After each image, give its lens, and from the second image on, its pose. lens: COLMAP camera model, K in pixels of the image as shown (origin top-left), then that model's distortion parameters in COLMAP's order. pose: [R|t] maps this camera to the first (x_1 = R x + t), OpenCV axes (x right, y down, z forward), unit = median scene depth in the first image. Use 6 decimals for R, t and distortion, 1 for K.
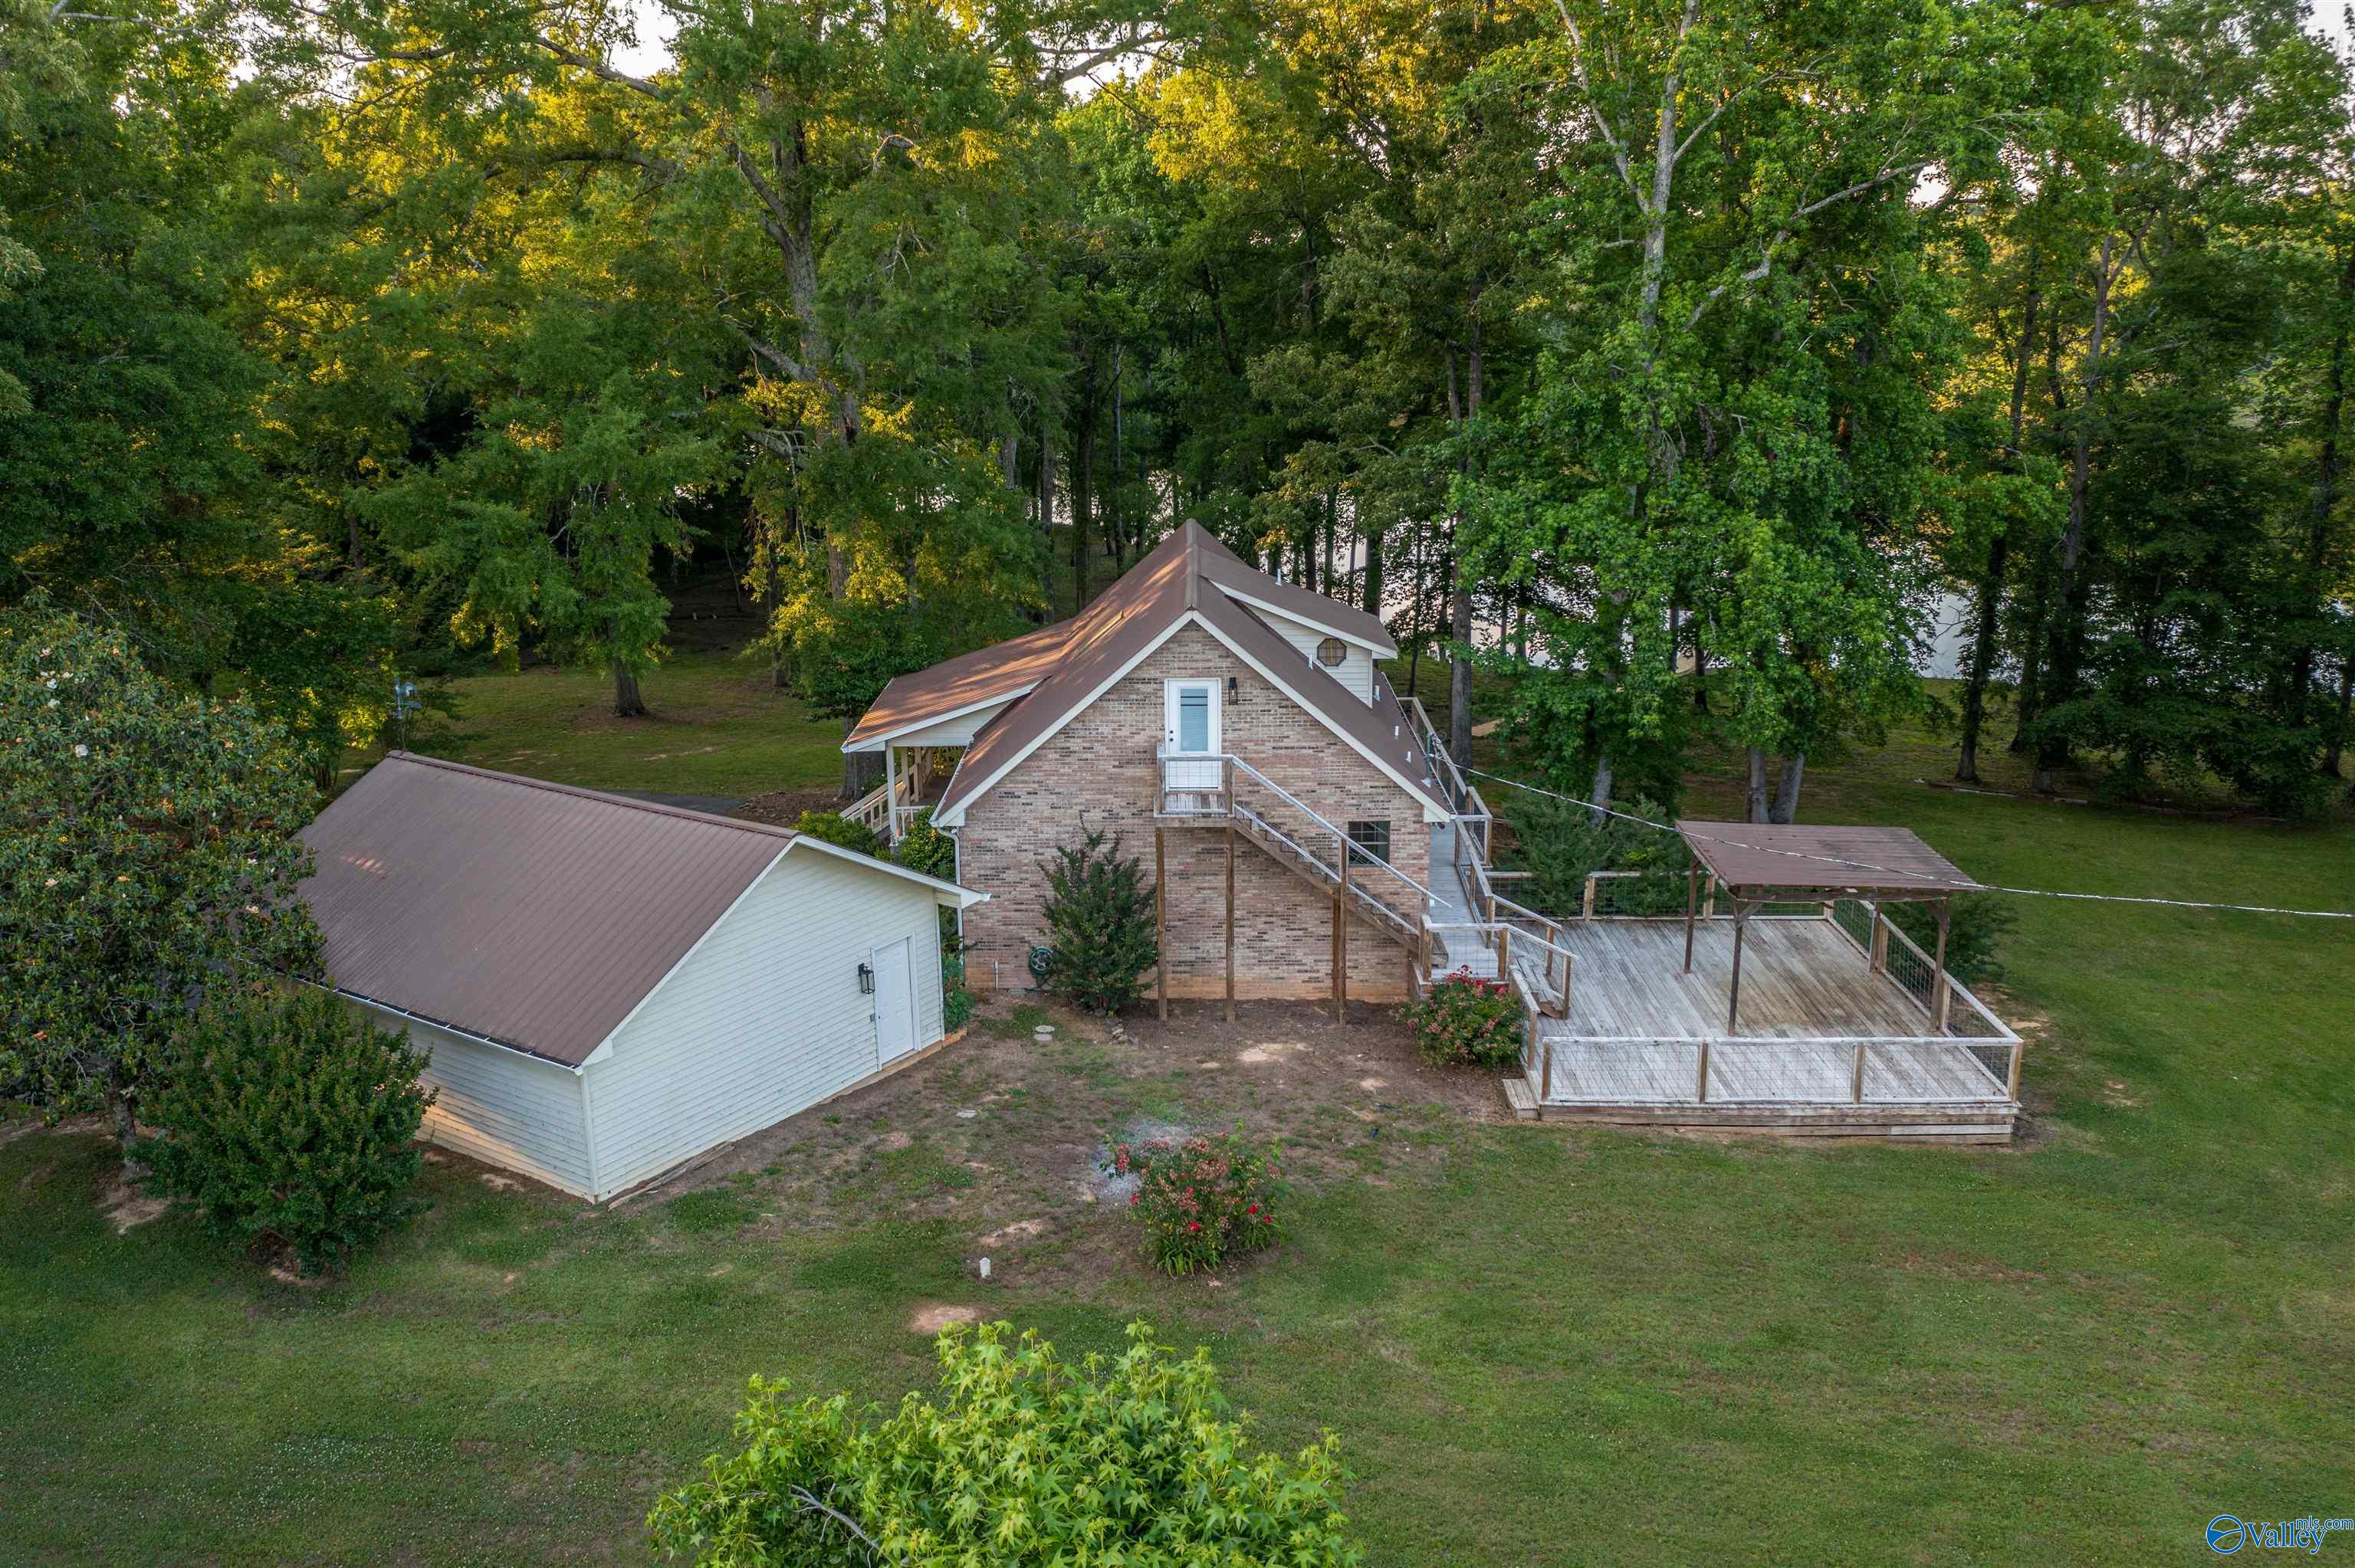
lens RADIAL K [[1856.4, 0, 1180.9], [0, 1856.4, 787.0], [0, 0, 1]] dist [-0.026435, 0.004703]
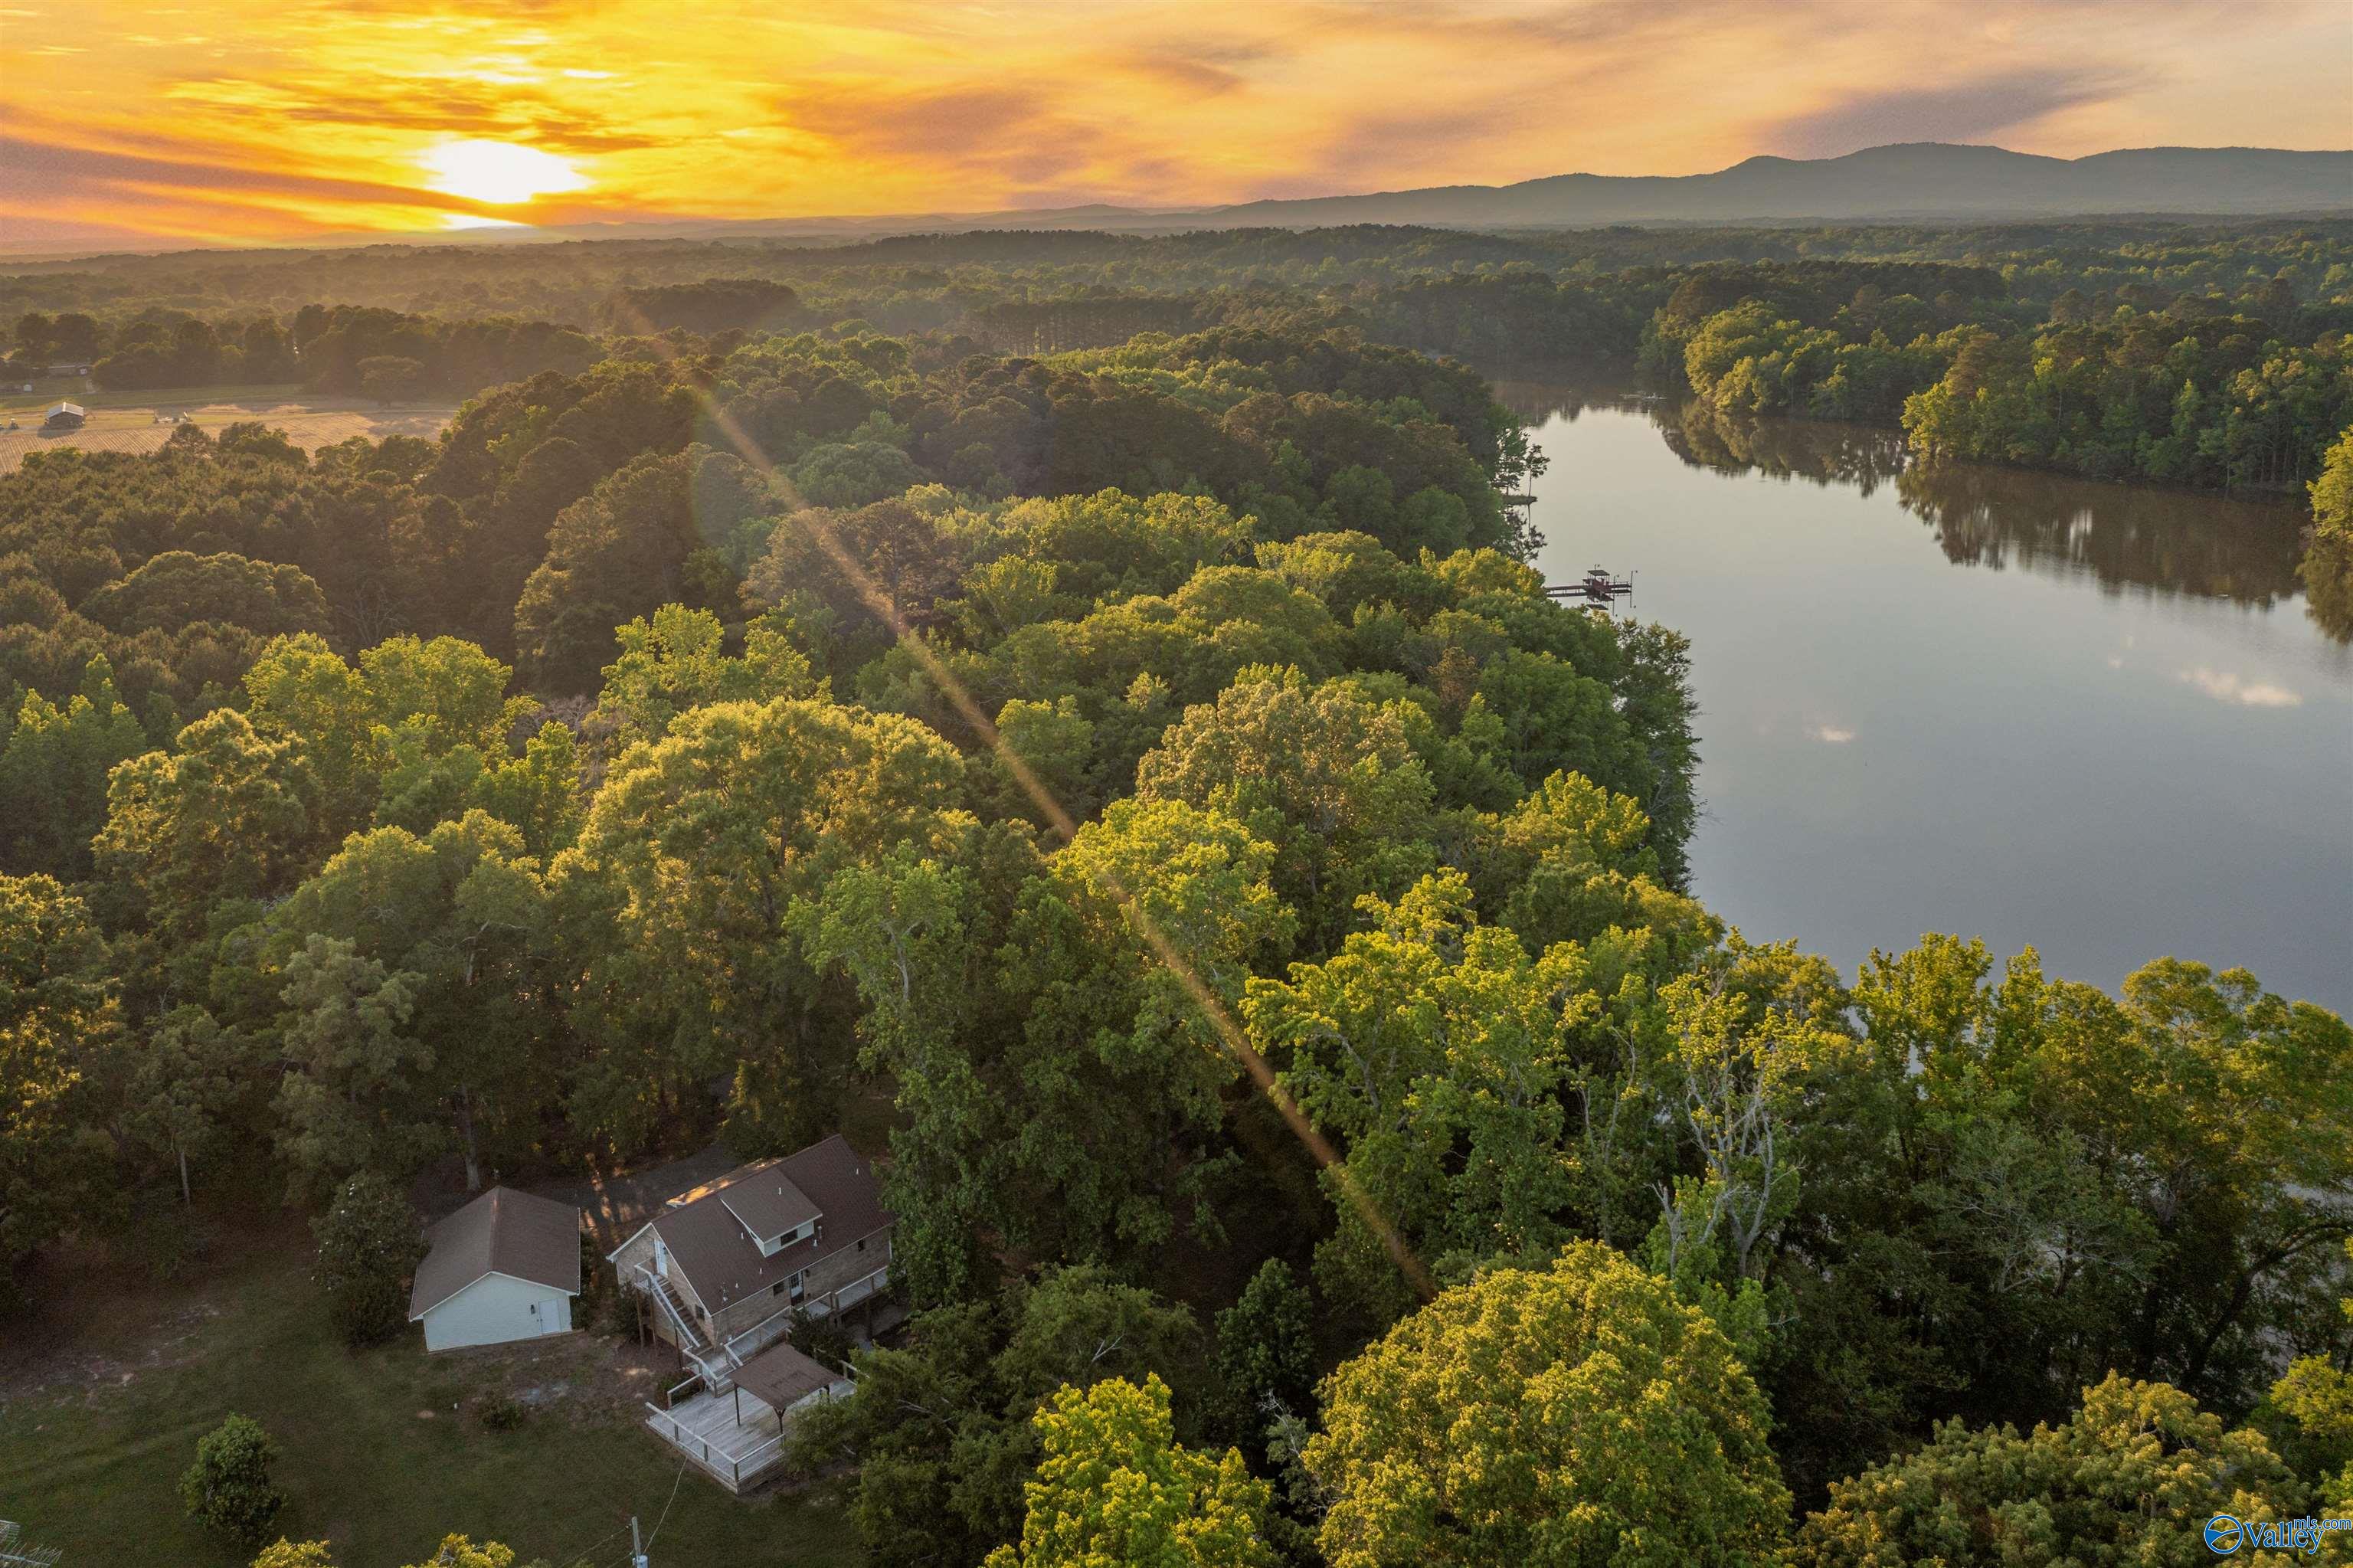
lens RADIAL K [[1943.9, 0, 1172.3], [0, 1943.9, 789.0], [0, 0, 1]] dist [-0.033180, 0.010850]
pose [[0.760987, 0.177027, -0.624148, 2.577786], [-0.157739, 0.983670, 0.086675, -1.237751], [0.629299, 0.032494, 0.776484, -0.962255]]
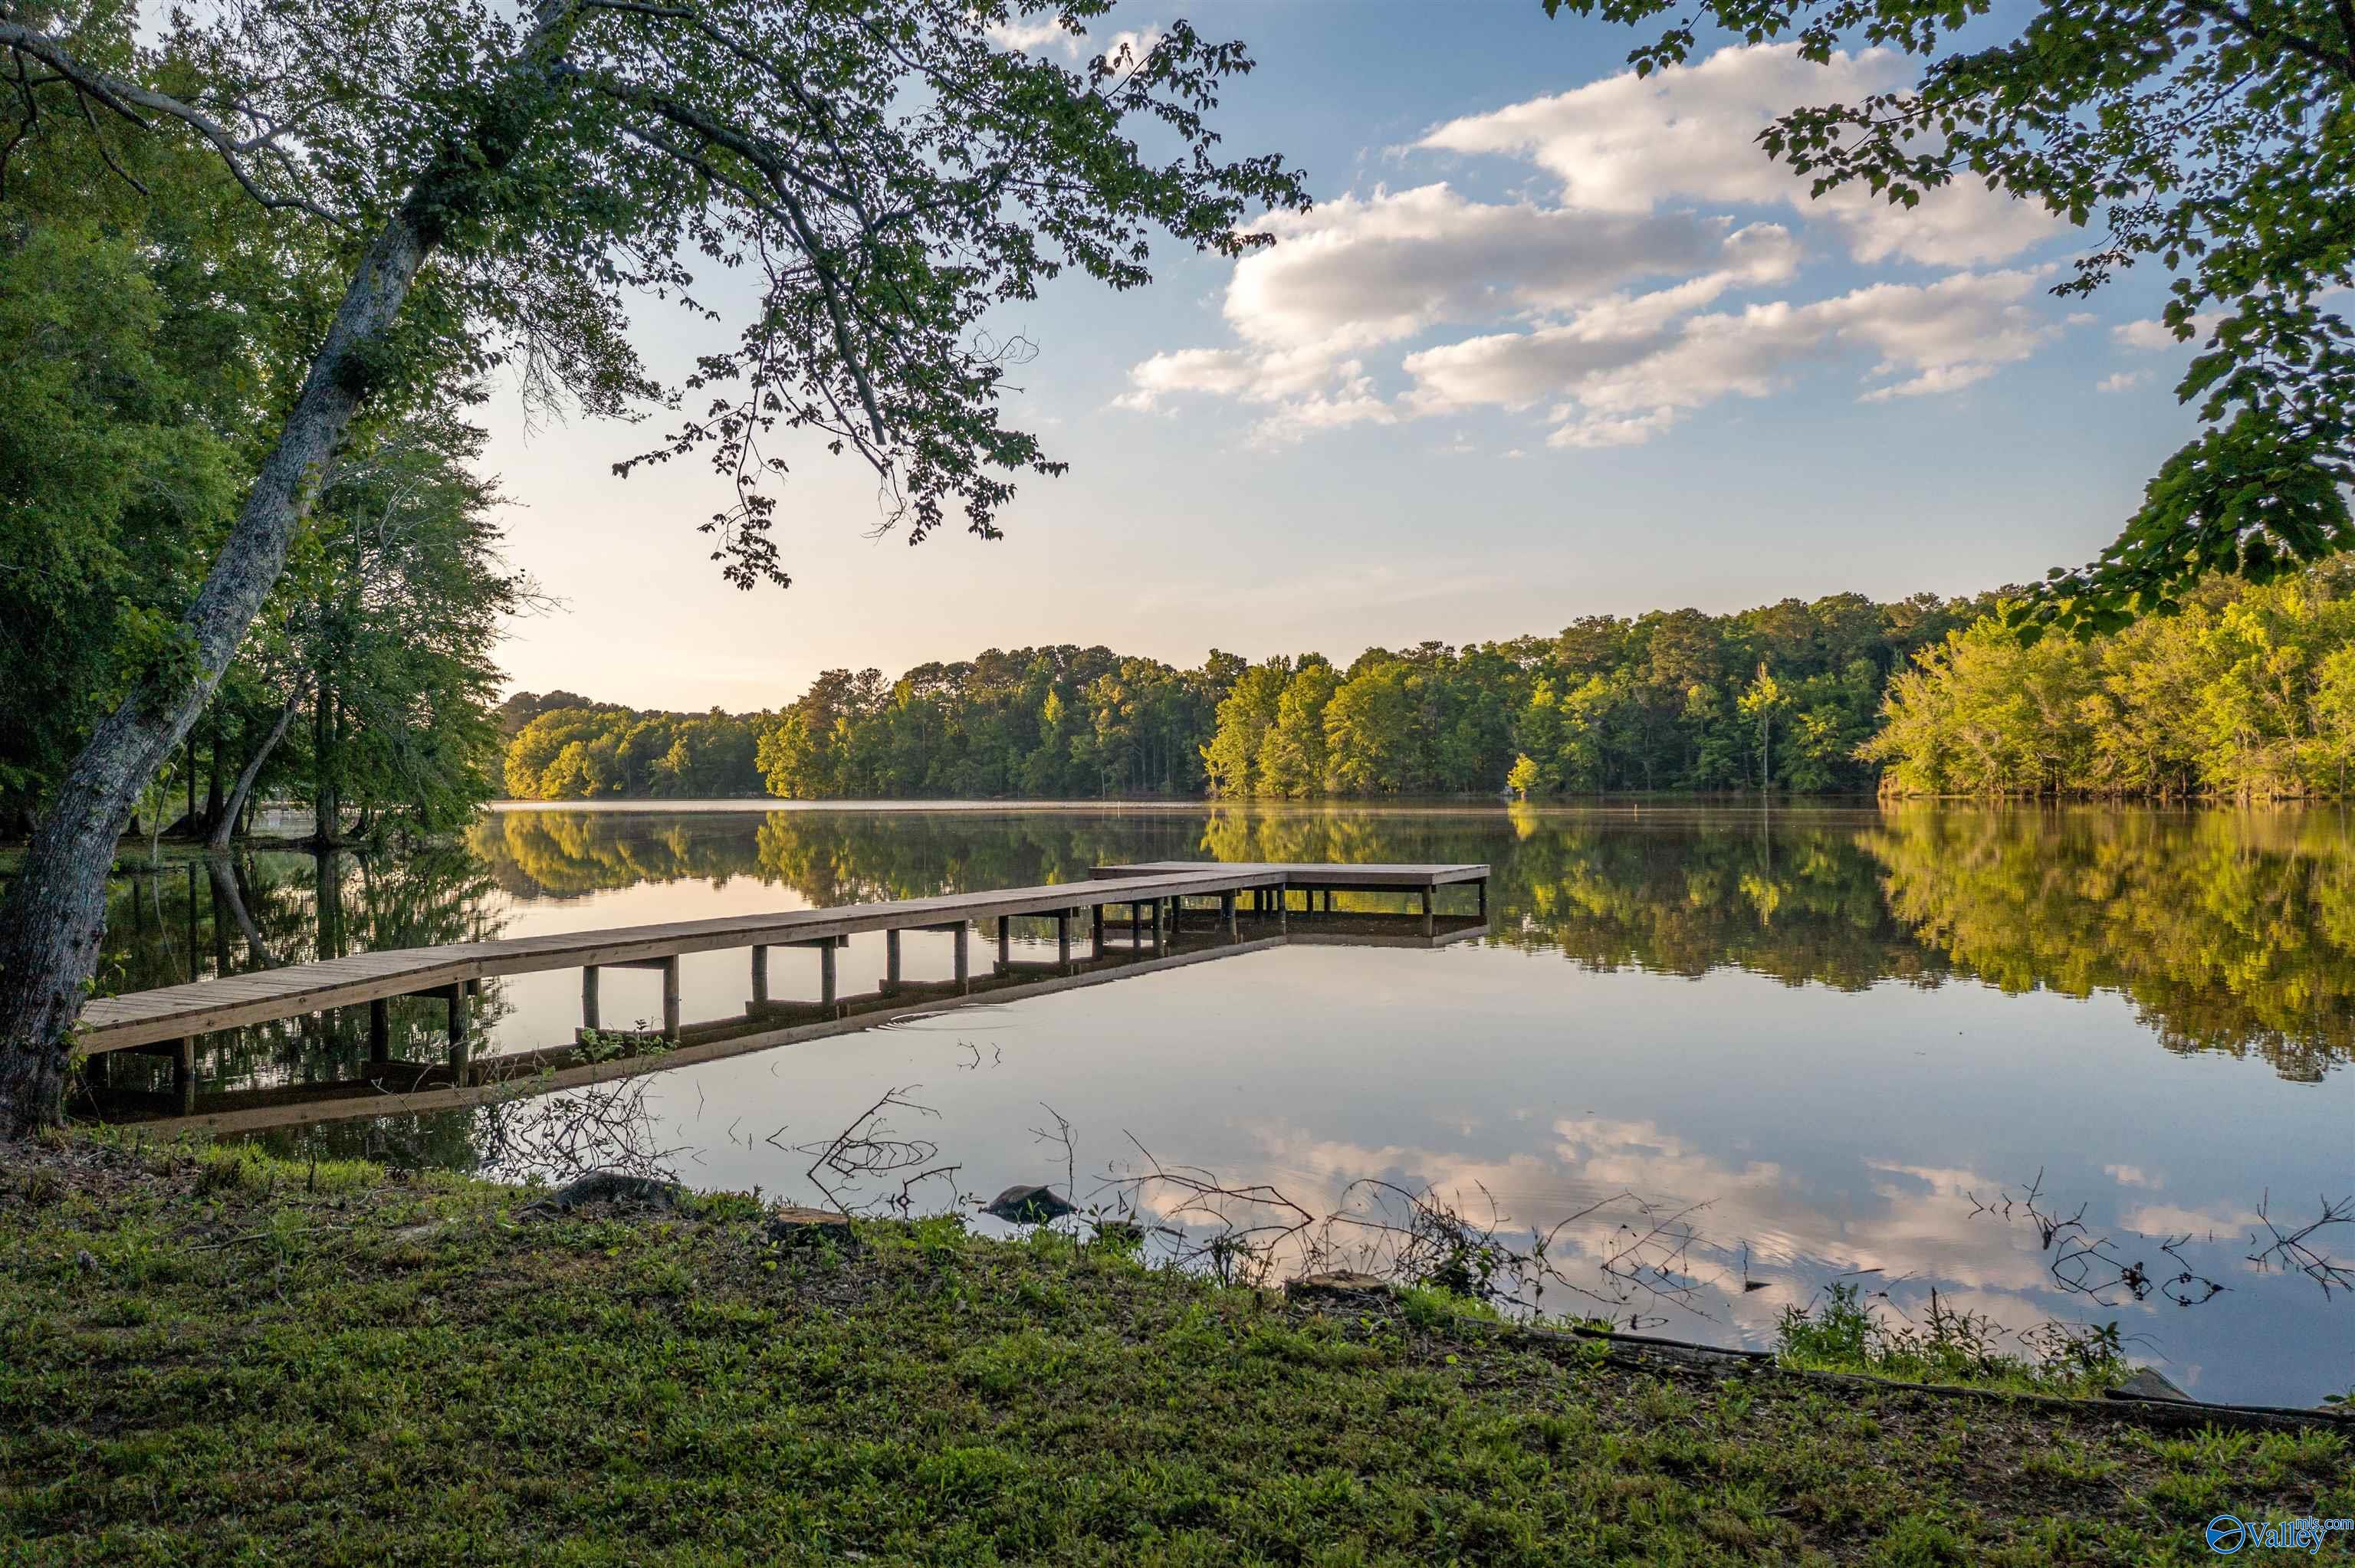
lens RADIAL K [[1856.4, 0, 1155.5], [0, 1856.4, 775.8], [0, 0, 1]] dist [-0.026435, 0.004703]
pose [[0.992872, -0.004394, -0.119105, 1.110612], [-0.027530, 0.963840, -0.265054, -0.173633], [0.115963, 0.266444, 0.956849, 2.670300]]
